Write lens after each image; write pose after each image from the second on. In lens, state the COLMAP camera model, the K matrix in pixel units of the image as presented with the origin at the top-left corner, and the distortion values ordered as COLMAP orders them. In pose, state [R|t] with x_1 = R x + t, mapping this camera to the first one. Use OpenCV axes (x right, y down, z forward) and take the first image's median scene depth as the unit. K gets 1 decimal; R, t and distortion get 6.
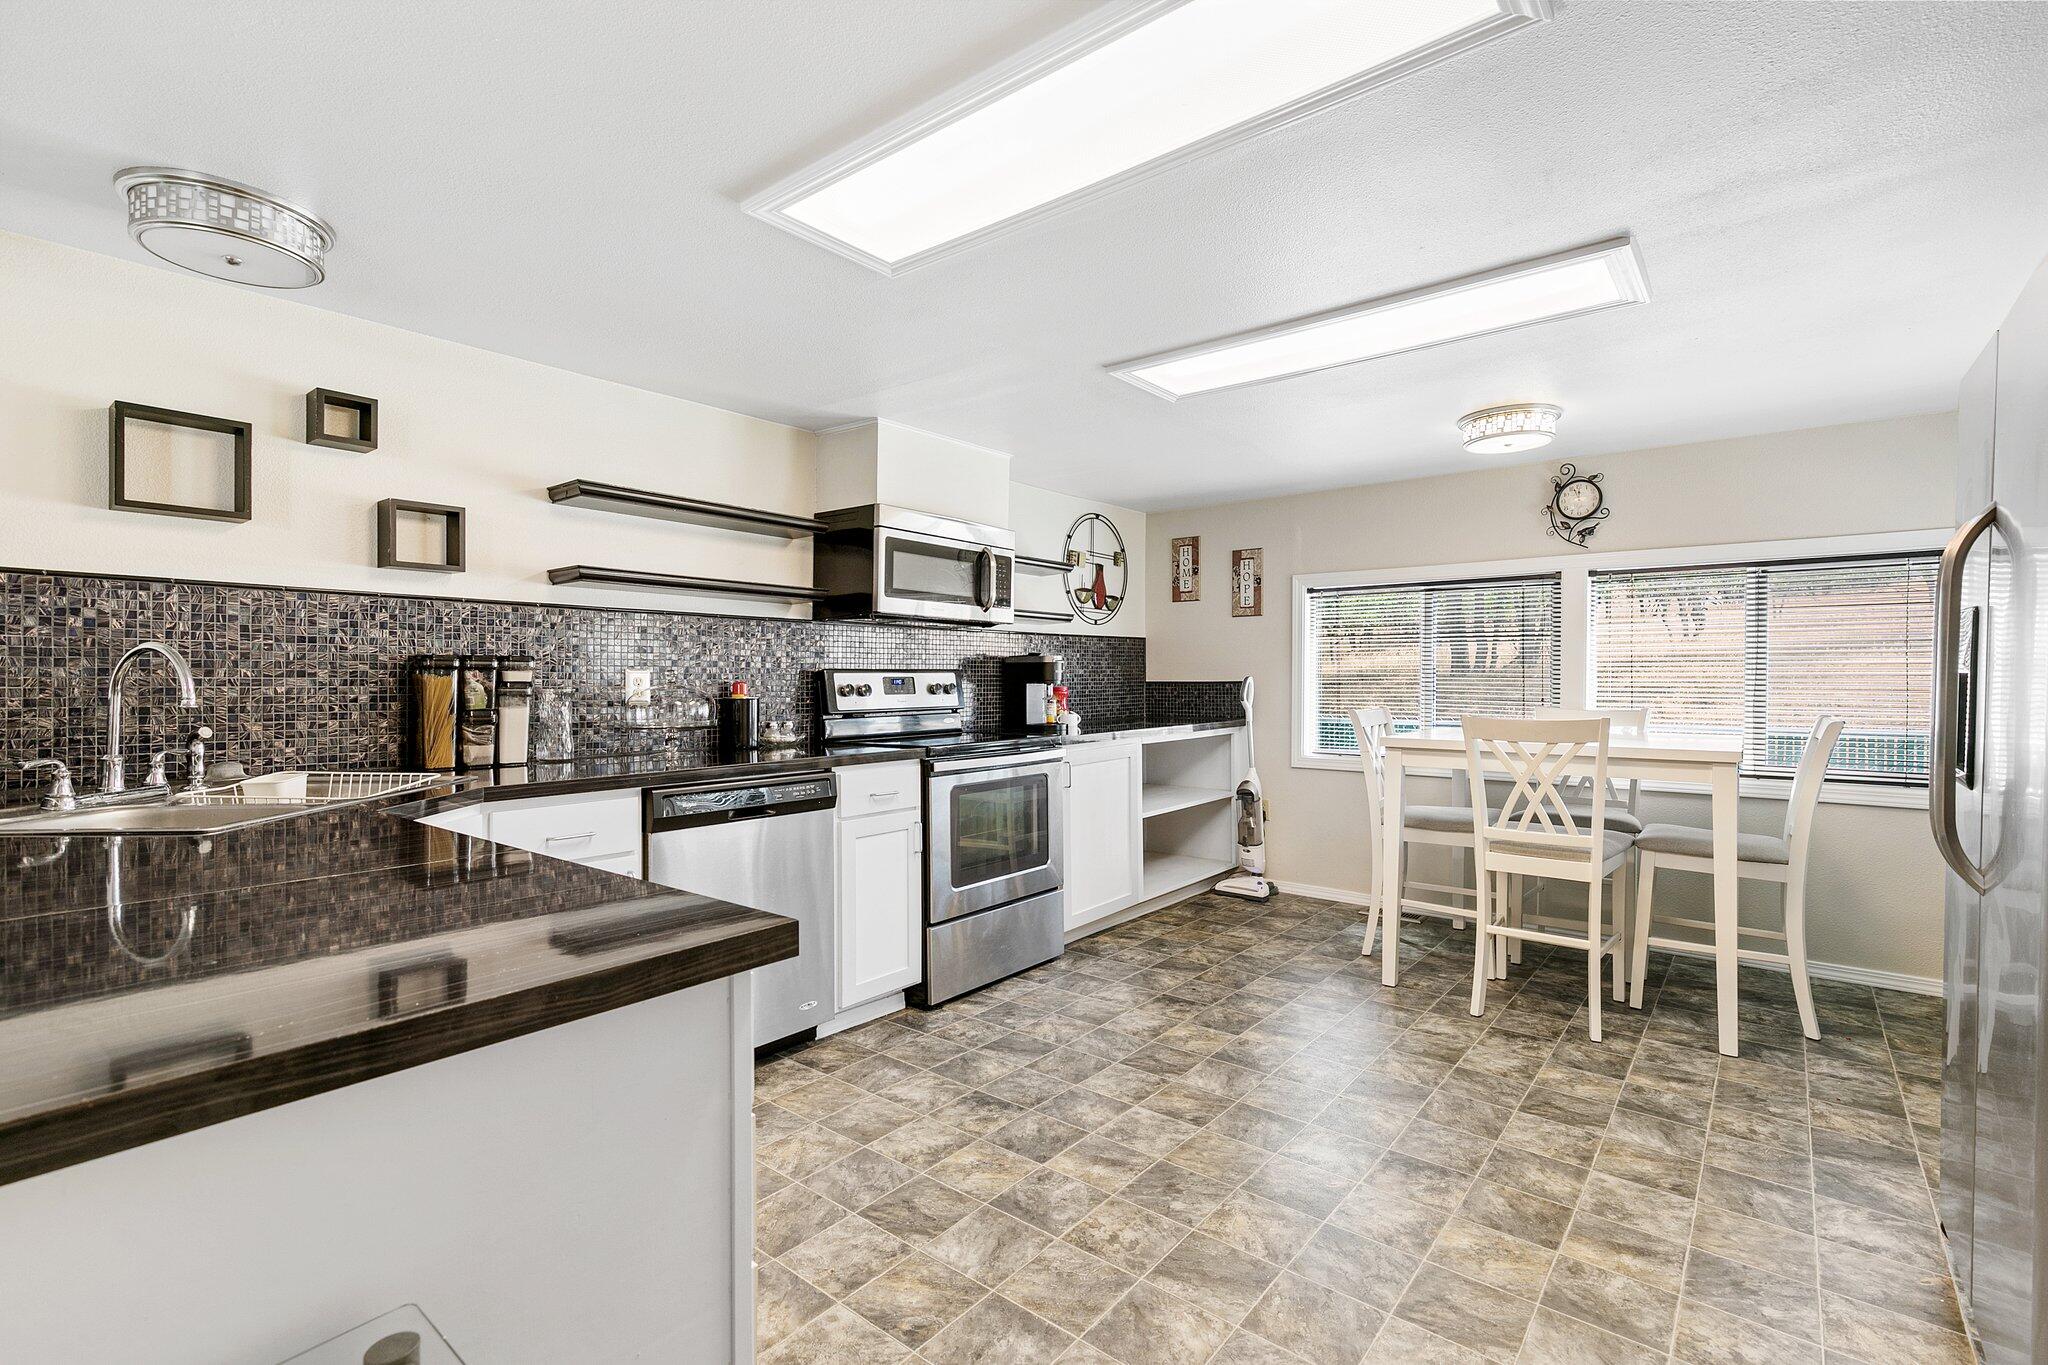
lens RADIAL K [[926.7, 0, 1061.5], [0, 926.7, 670.0], [0, 0, 1]] dist [0.010568, -0.003330]
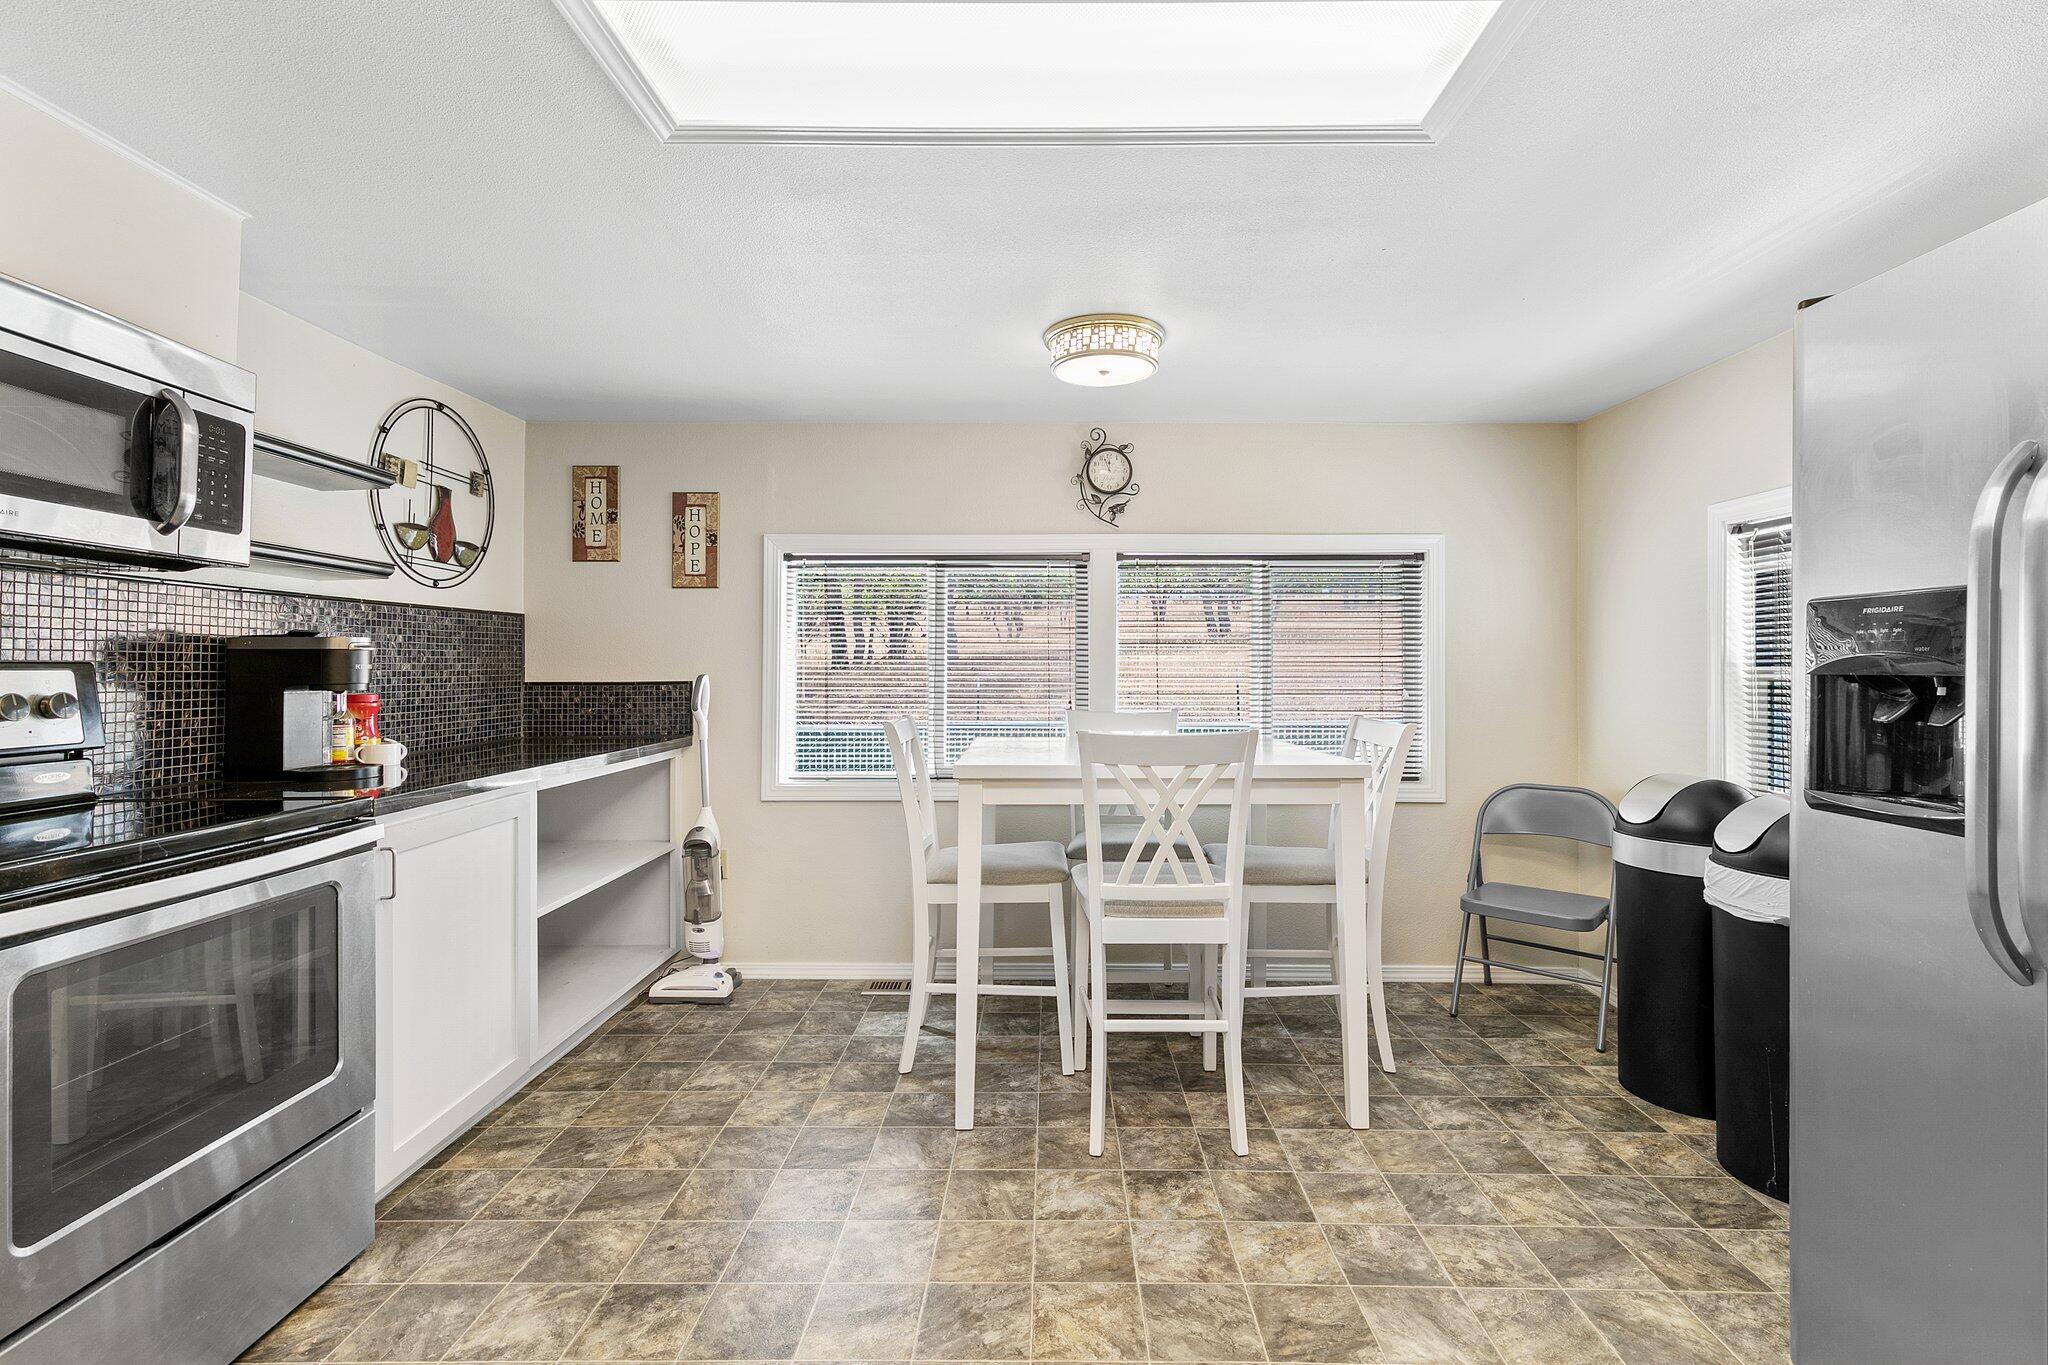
lens RADIAL K [[938.6, 0, 1054.4], [0, 938.6, 659.1], [0, 0, 1]] dist [0.003413, -0.000969]
pose [[0.797663, 0.008584, 0.603042, -0.011501], [-0.004732, 0.999957, -0.007975, -0.000353], [-0.603084, 0.003507, 0.797670, 0.336177]]
